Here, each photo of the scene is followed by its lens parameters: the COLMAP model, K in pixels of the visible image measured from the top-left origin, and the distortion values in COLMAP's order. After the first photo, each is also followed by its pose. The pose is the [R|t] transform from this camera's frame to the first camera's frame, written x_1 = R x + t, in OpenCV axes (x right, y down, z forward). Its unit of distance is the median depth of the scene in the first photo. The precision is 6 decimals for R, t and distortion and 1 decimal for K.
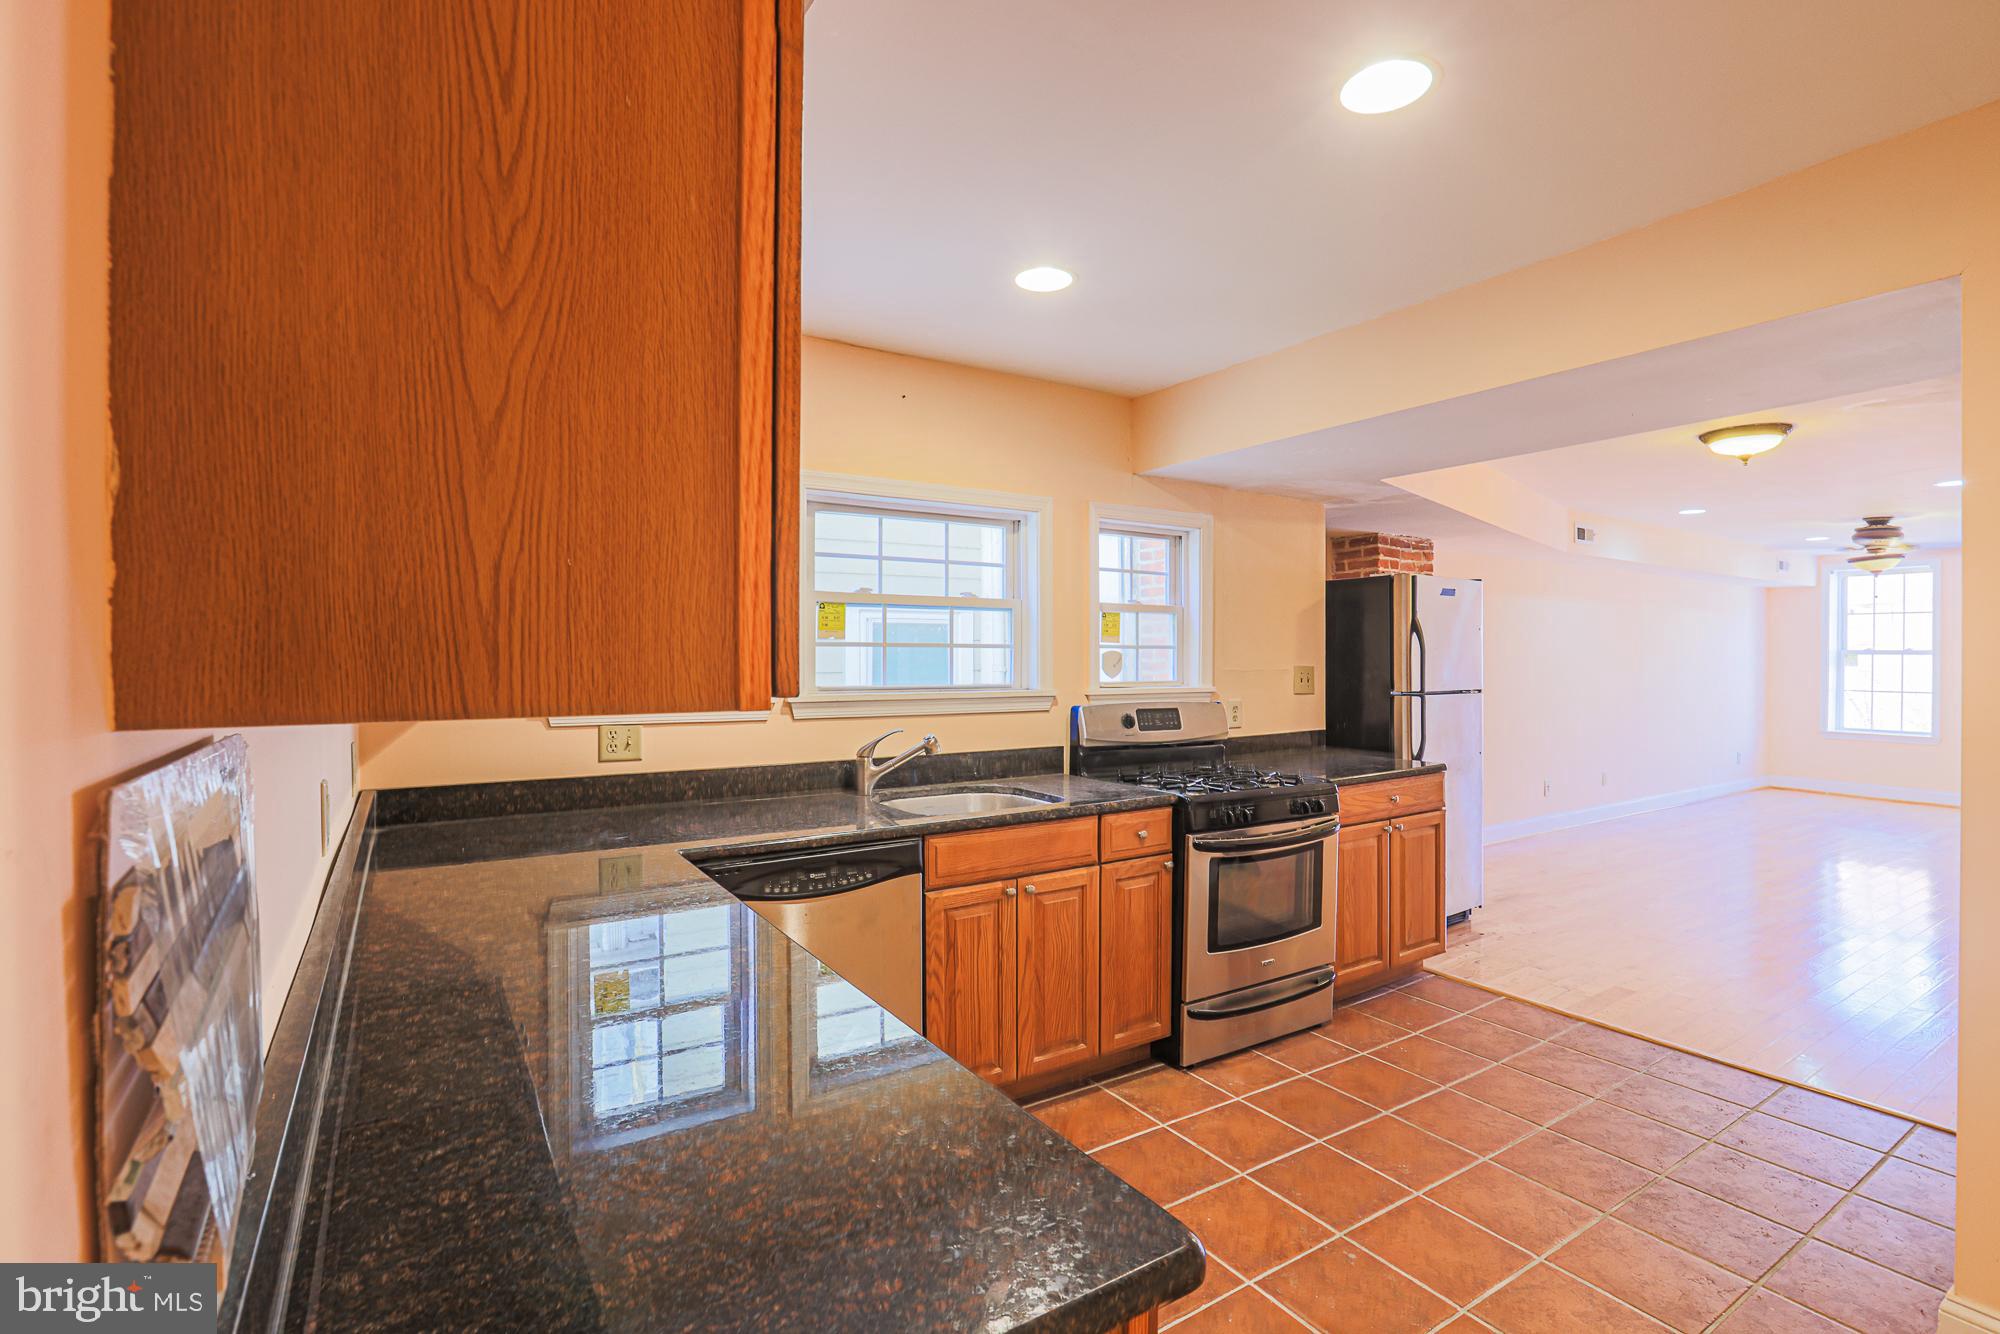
lens RADIAL K [[922.3, 0, 996.5], [0, 922.3, 654.7], [0, 0, 1]] dist [-0.047986, 0.020729]
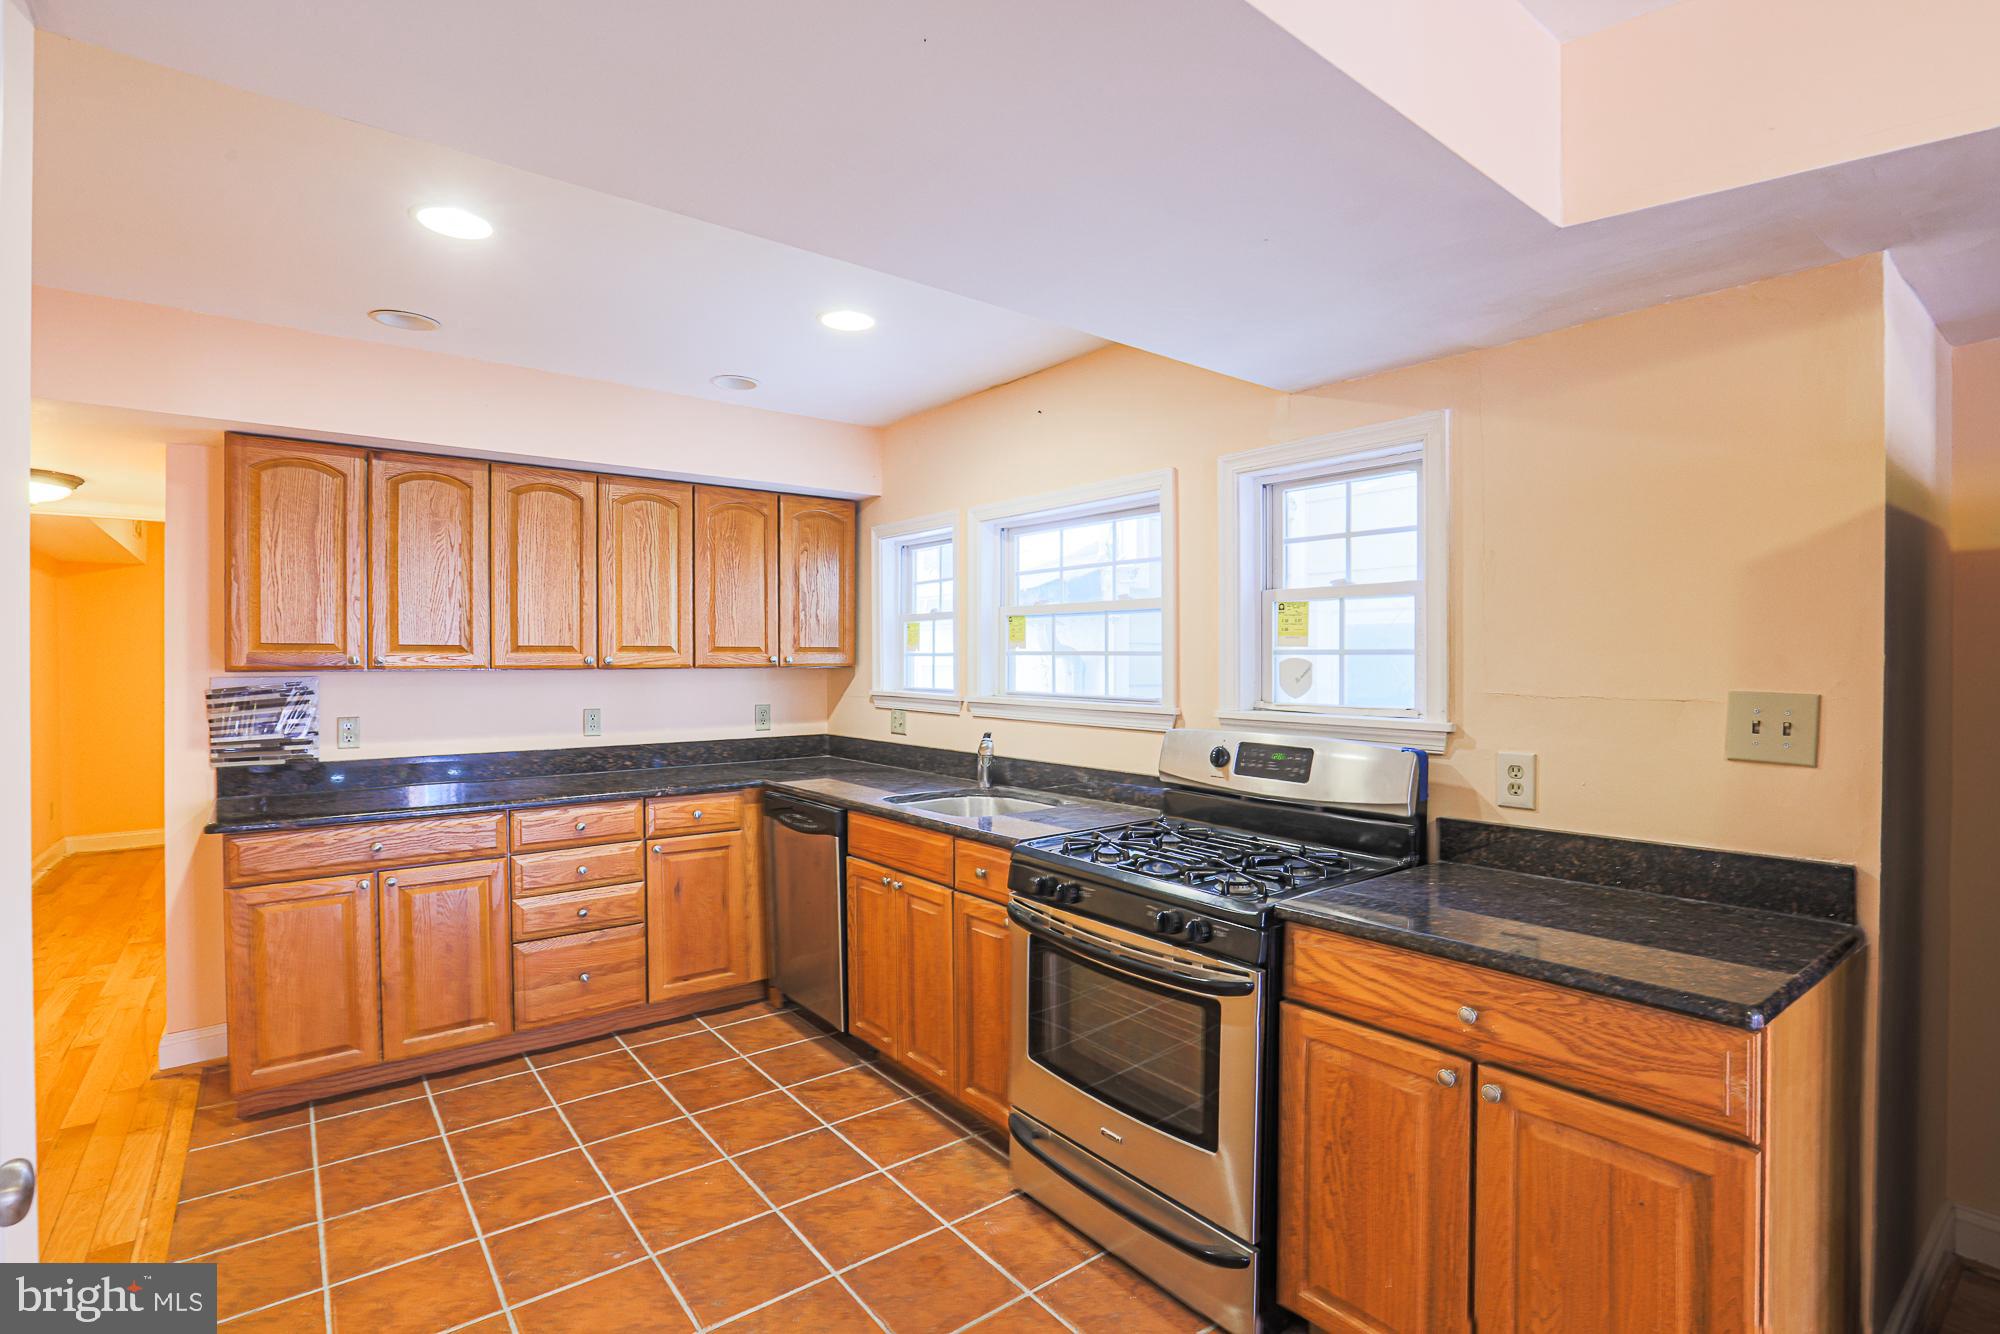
lens RADIAL K [[922.8, 0, 996.8], [0, 922.8, 663.2], [0, 0, 1]] dist [-0.062627, 0.025714]
pose [[0.112155, 0.001483, -0.993690, 0.831290], [-0.003163, 0.999994, 0.001136, -0.000458], [0.993686, 0.003015, 0.112159, 0.755446]]
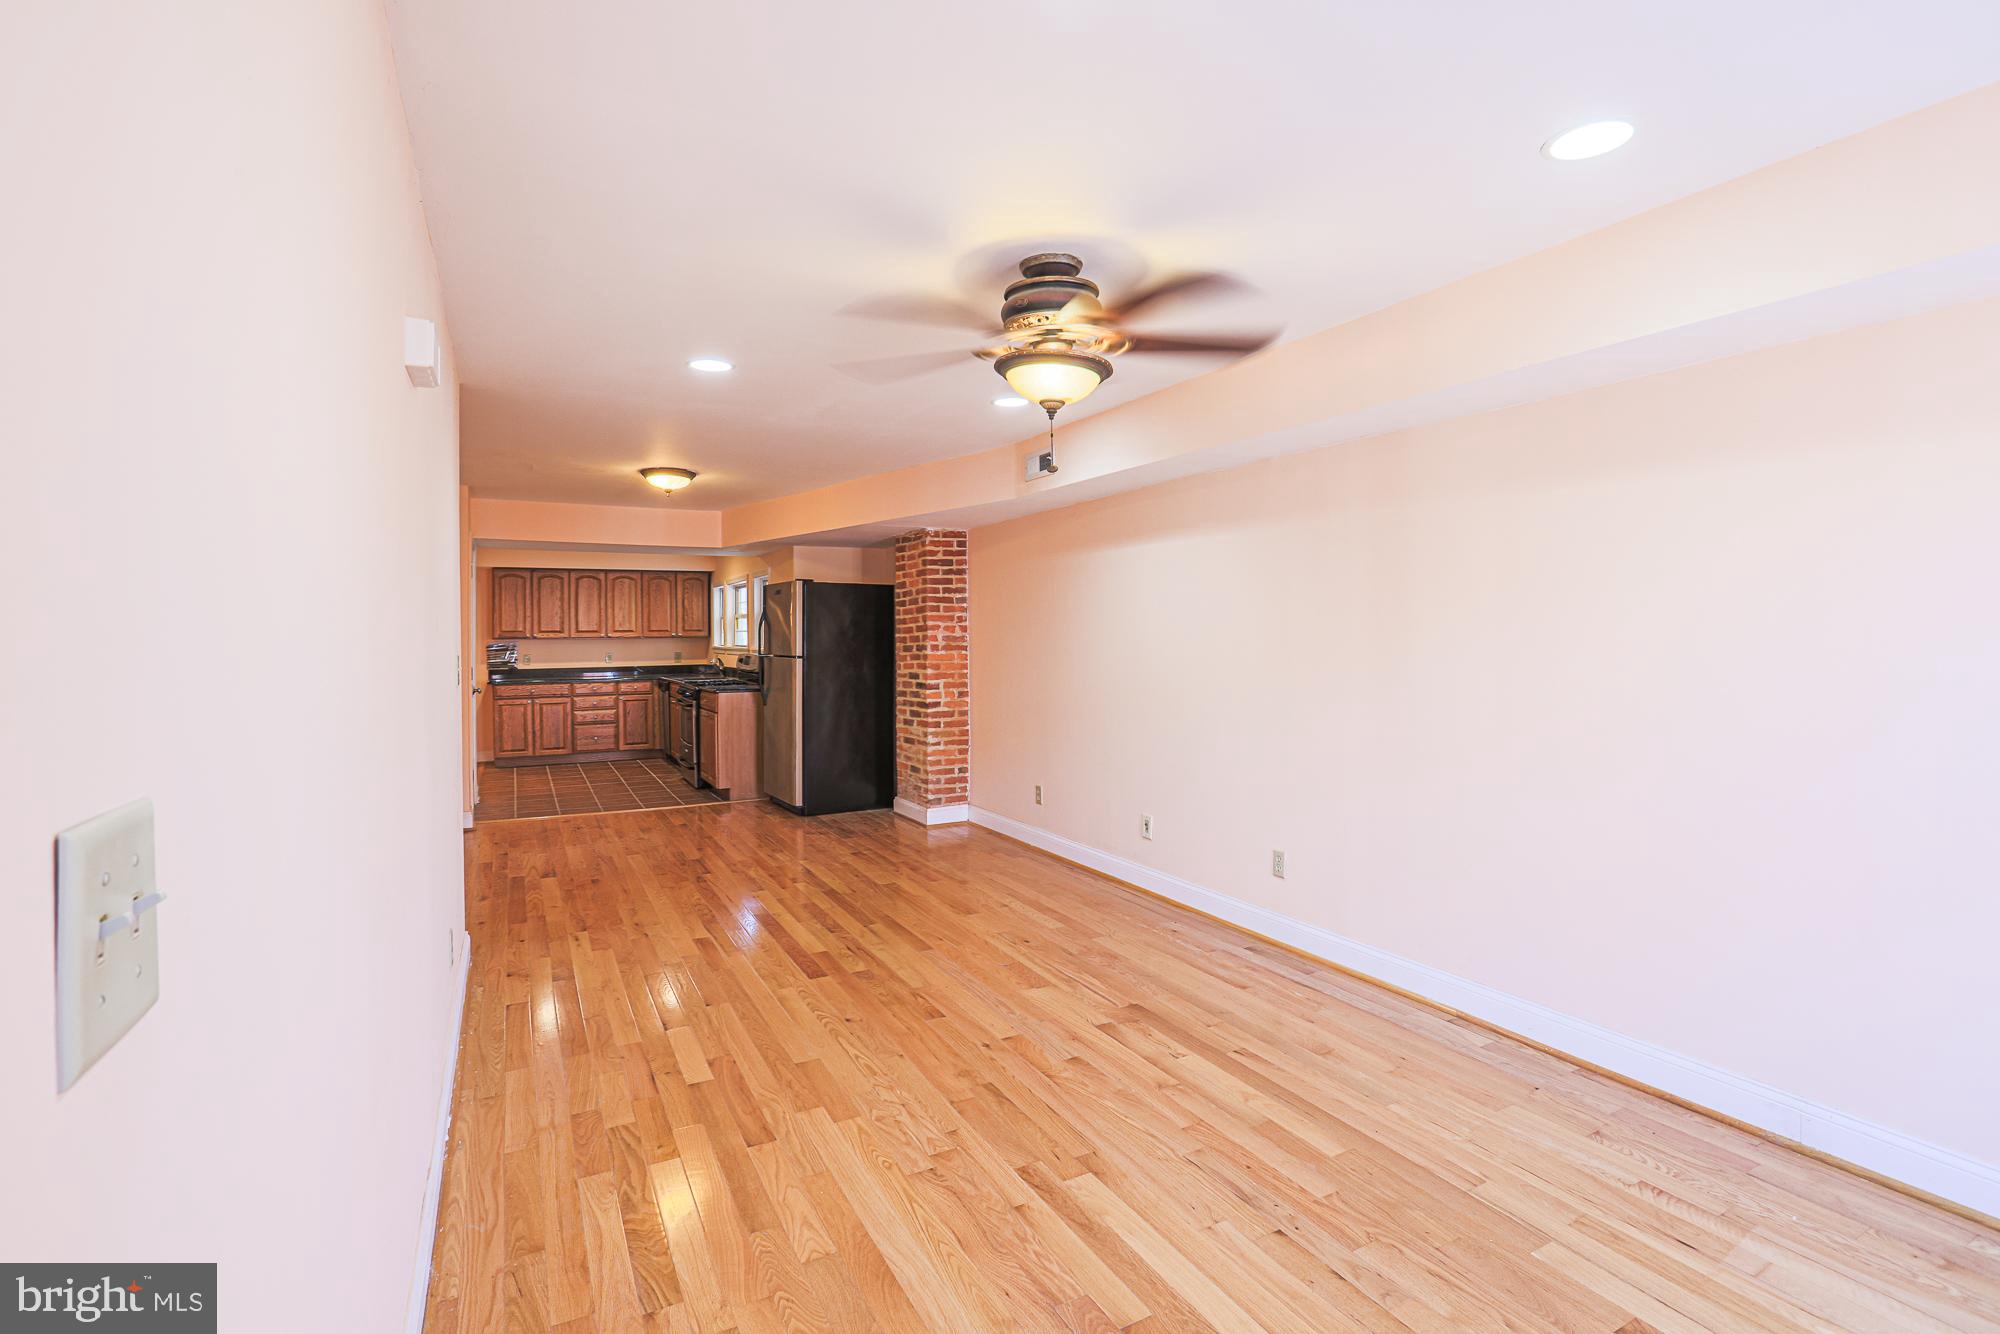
lens RADIAL K [[945.5, 0, 1005.7], [0, 945.5, 612.8], [0, 0, 1]] dist [-0.062412, 0.026247]
pose [[-0.073931, -0.022771, -0.997003, 2.638457], [0.010425, 0.999667, -0.023605, 0.010966], [0.997209, -0.012139, -0.073669, 1.906721]]
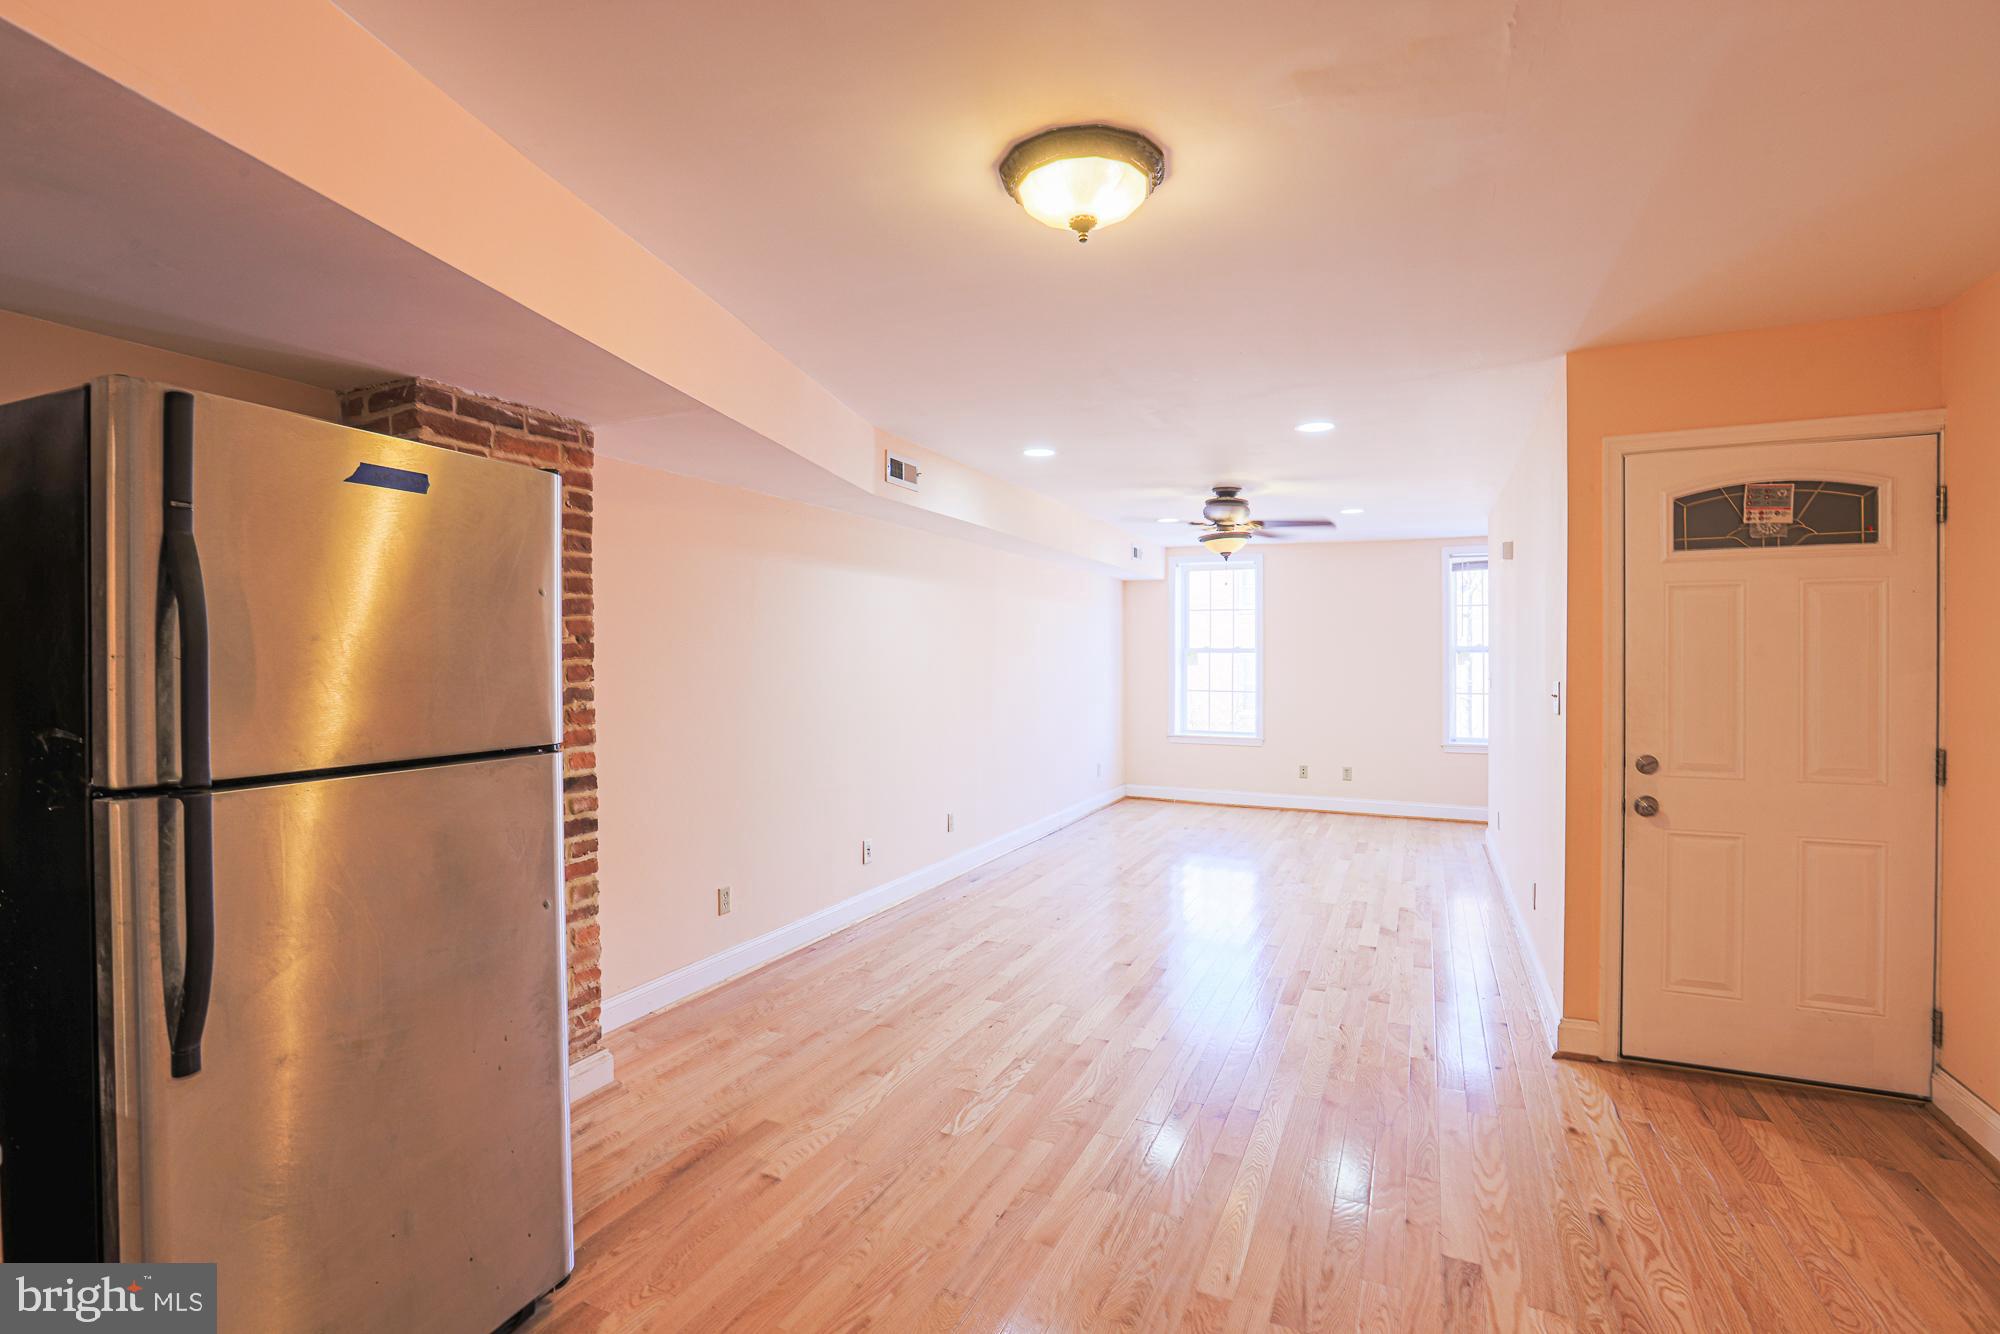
lens RADIAL K [[922.3, 0, 996.5], [0, 922.3, 654.7], [0, 0, 1]] dist [-0.047986, 0.020729]
pose [[0.841713, -0.003195, 0.539915, 0.628693], [0.002933, 0.999995, 0.001345, -0.000693], [-0.539916, 0.000452, 0.841718, 0.731792]]
